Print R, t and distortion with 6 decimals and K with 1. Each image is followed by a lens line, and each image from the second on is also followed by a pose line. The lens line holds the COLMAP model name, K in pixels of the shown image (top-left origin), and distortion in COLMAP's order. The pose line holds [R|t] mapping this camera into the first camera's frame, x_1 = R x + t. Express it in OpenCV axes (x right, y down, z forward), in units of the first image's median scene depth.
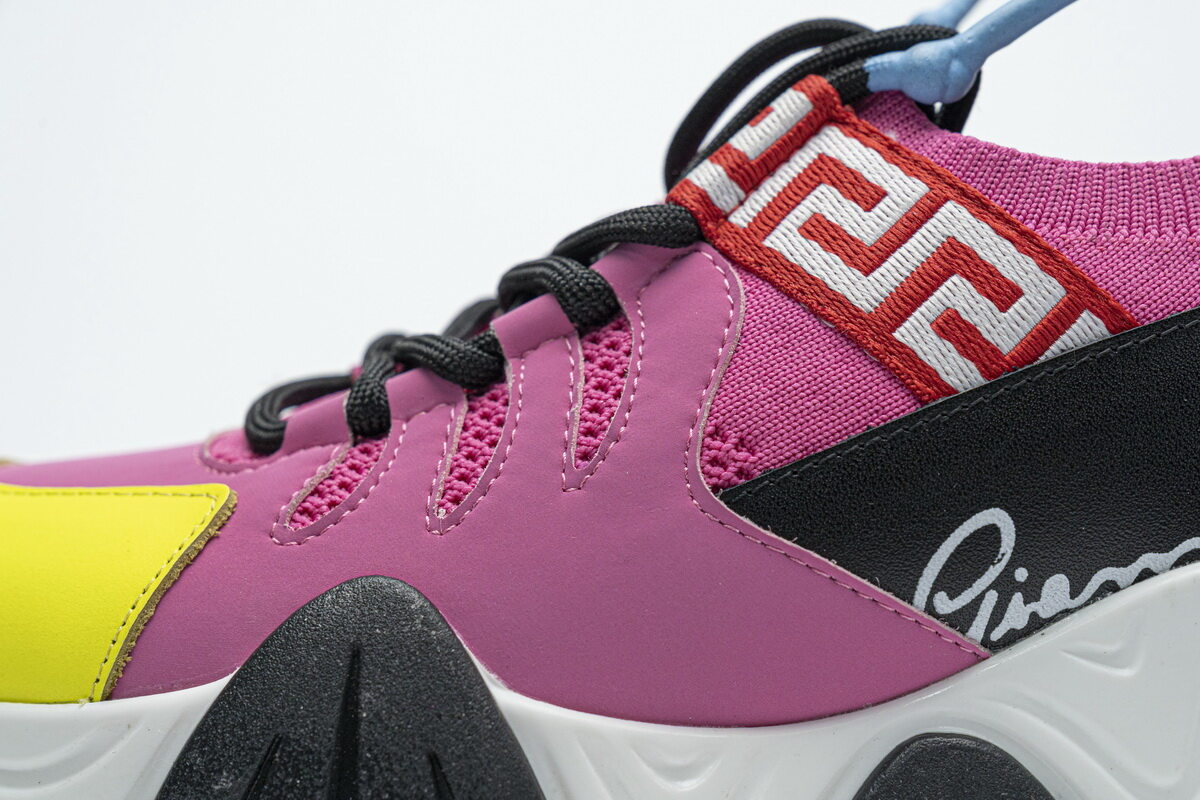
lens RADIAL K [[2098.4, 0, 636.7], [0, 2098.4, 392.7], [0, 0, 1]] dist [-0.006552, 0.000000]
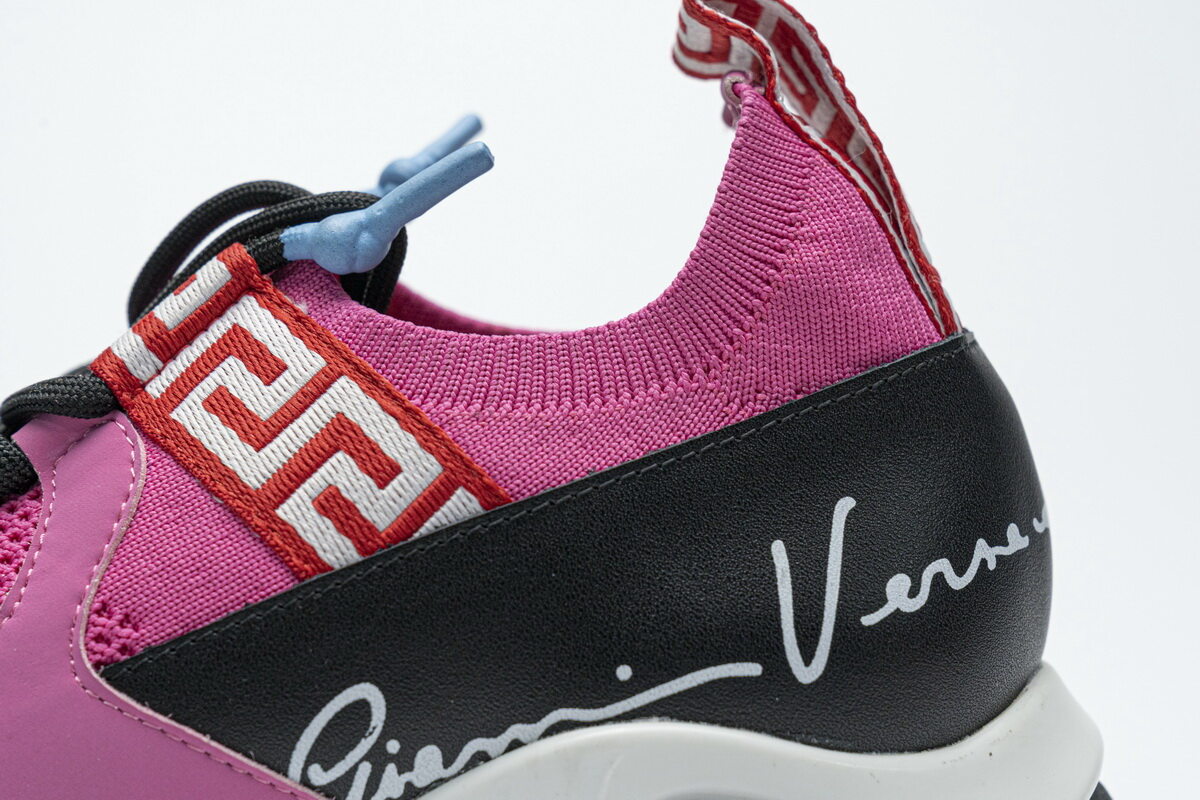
lens RADIAL K [[2098.4, 0, 577.2], [0, 2098.4, 385.5], [0, 0, 1]] dist [-0.006552, 0.000000]
pose [[0.999870, -0.008582, 0.013621, 0.257217], [0.008452, 0.999918, 0.009614, -0.098491], [-0.013702, -0.009498, 0.999861, -0.030945]]
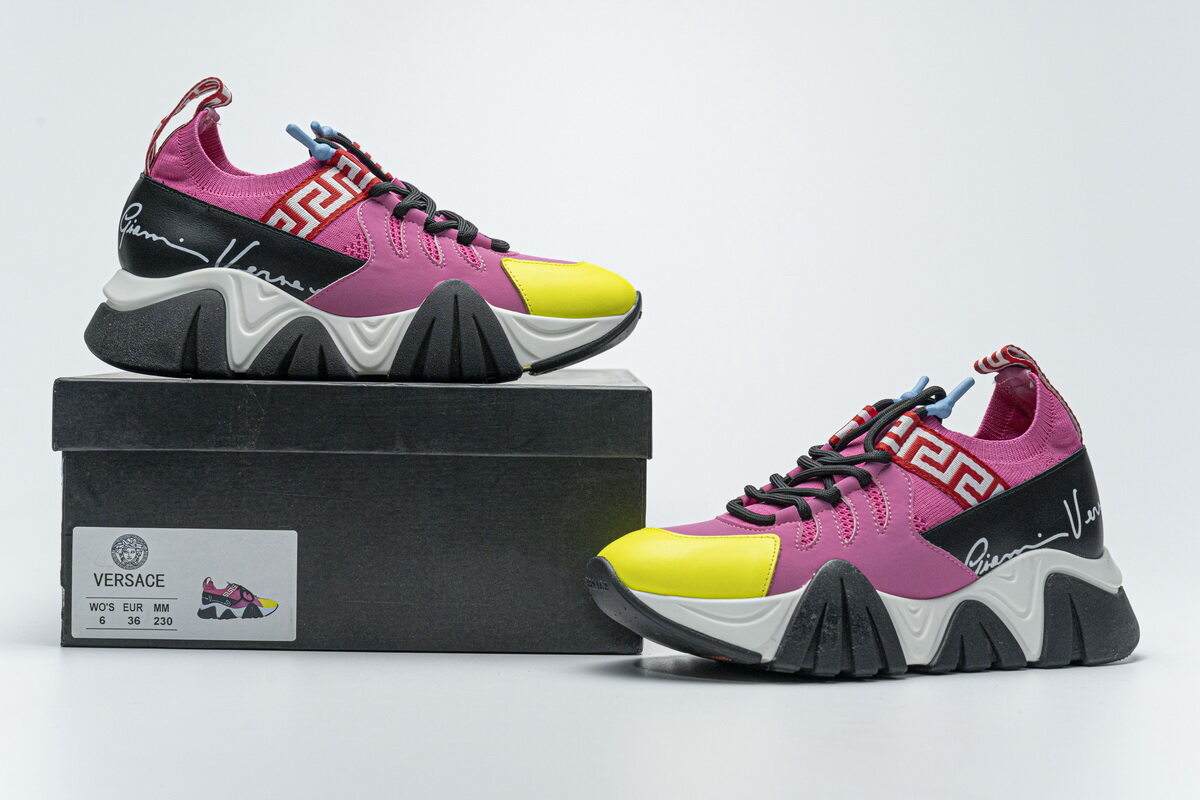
lens RADIAL K [[2060.3, 0, 599.8], [0, 2060.3, 405.6], [0, 0, 1]] dist [0.006077, 0.000000]
pose [[0.890346, 0.021497, 0.454776, -2.040648], [-0.004495, 0.999251, -0.038433, -0.033997], [-0.455261, 0.032174, 0.889776, -1.884379]]
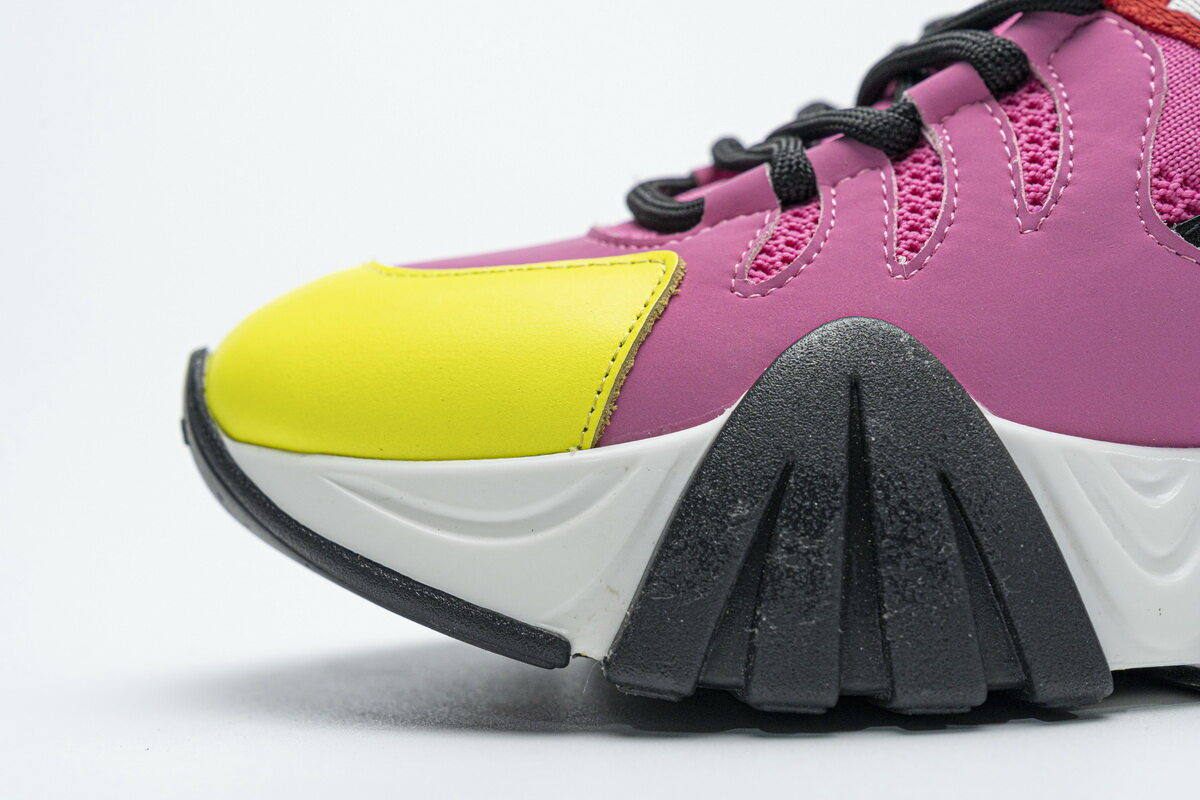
lens RADIAL K [[2098.4, 0, 597.5], [0, 2098.4, 394.6], [0, 0, 1]] dist [-0.006552, 0.000000]
pose [[0.995156, -0.034903, 0.091907, -0.349228], [0.035193, 0.999379, -0.001540, 0.122801], [-0.091796, 0.004767, 0.995766, -0.035590]]
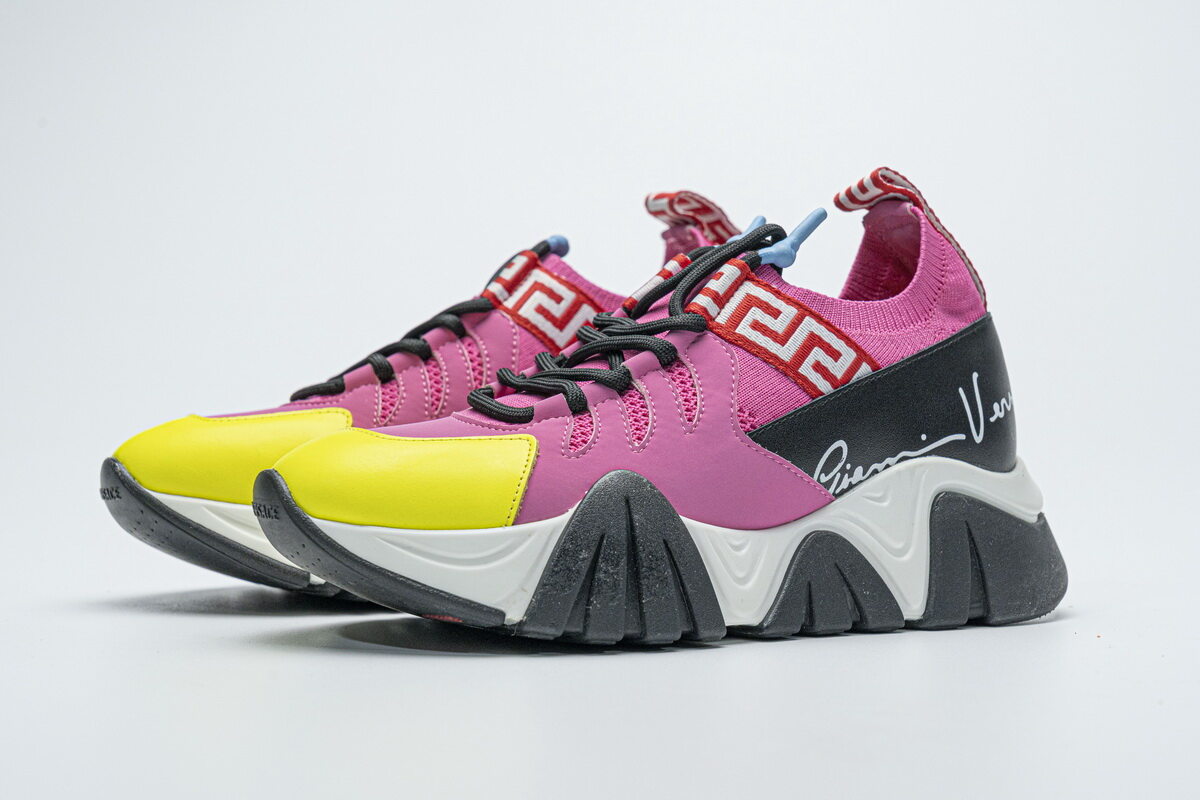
lens RADIAL K [[2265.9, 0, 597.8], [0, 2265.9, 400.4], [0, 0, 1]] dist [0.005581, 0.000000]
pose [[0.868383, 0.008374, 0.495823, -1.406737], [0.002254, 0.999780, -0.020834, 0.062350], [-0.495889, 0.019210, 0.868174, -1.197486]]
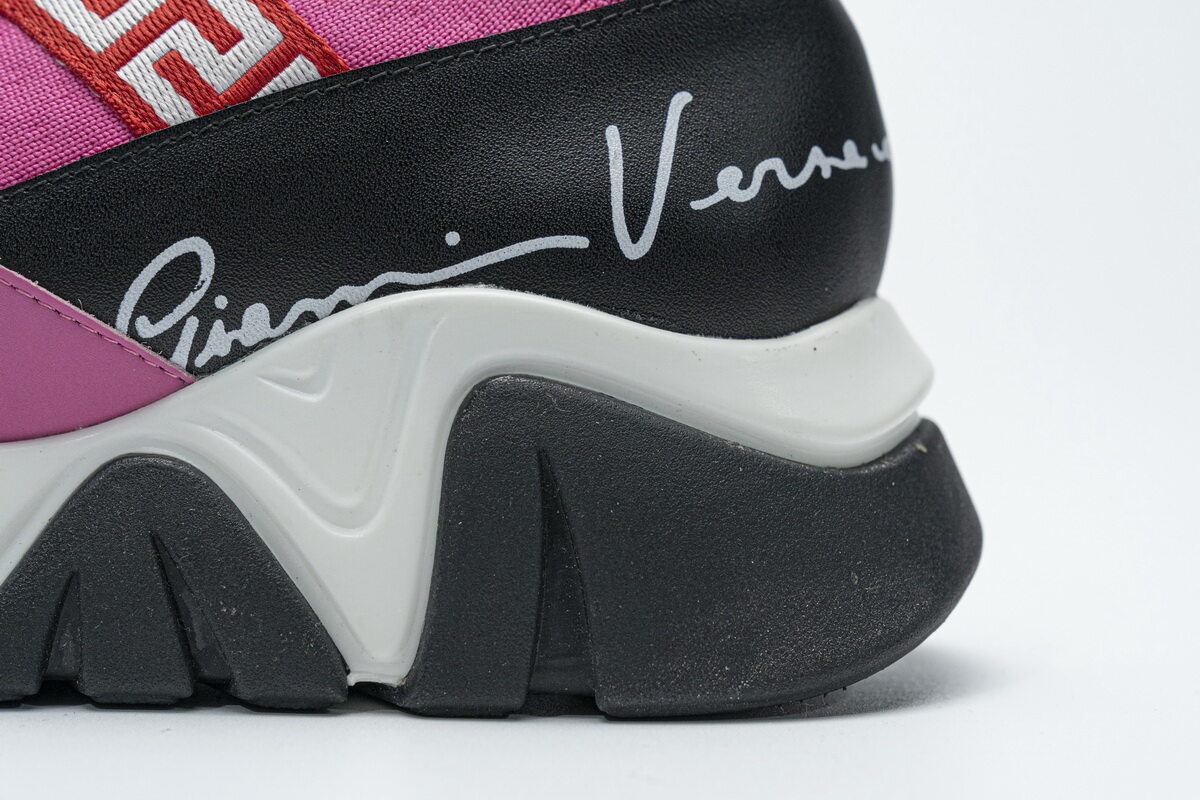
lens RADIAL K [[2098.4, 0, 595.2], [0, 2098.4, 371.6], [0, 0, 1]] dist [-0.006552, 0.000000]
pose [[0.998897, 0.030100, 0.036038, 0.327342], [-0.030034, 0.999546, -0.002364, 0.116226], [-0.036092, 0.001279, 0.999348, -0.048502]]
